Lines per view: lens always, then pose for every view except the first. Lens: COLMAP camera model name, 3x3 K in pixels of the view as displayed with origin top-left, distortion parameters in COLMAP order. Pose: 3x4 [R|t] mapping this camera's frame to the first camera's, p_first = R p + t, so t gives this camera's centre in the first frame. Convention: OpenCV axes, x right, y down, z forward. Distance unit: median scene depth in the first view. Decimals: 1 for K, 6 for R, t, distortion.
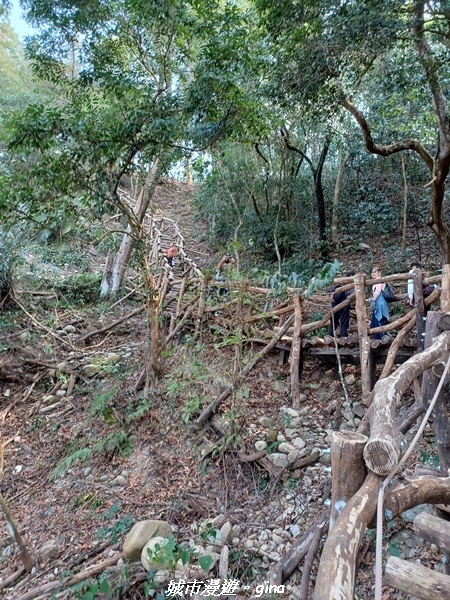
lens RADIAL K [[455.0, 0, 225.0], [0, 455.0, 301.1], [0, 0, 1]] dist [0.037770, 0.002234]
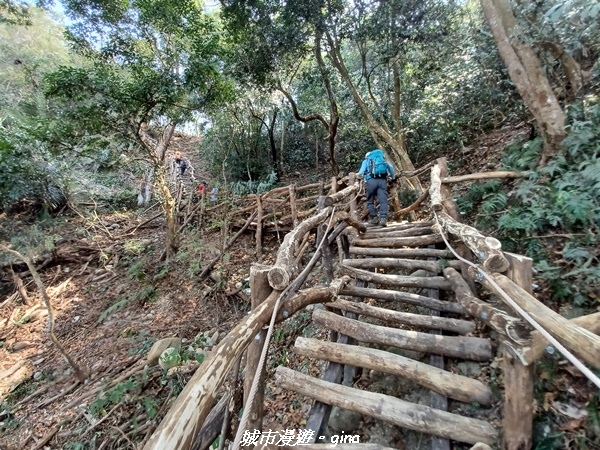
lens RADIAL K [[240.1, 0, 299.9], [0, 240.1, 223.4], [0, 0, 1]] dist [0.000096, -0.000634]
pose [[0.963581, -0.045589, 0.263501, 0.062922], [0.032141, 0.997962, 0.055127, 0.035788], [-0.265477, -0.044650, 0.963083, 0.069483]]
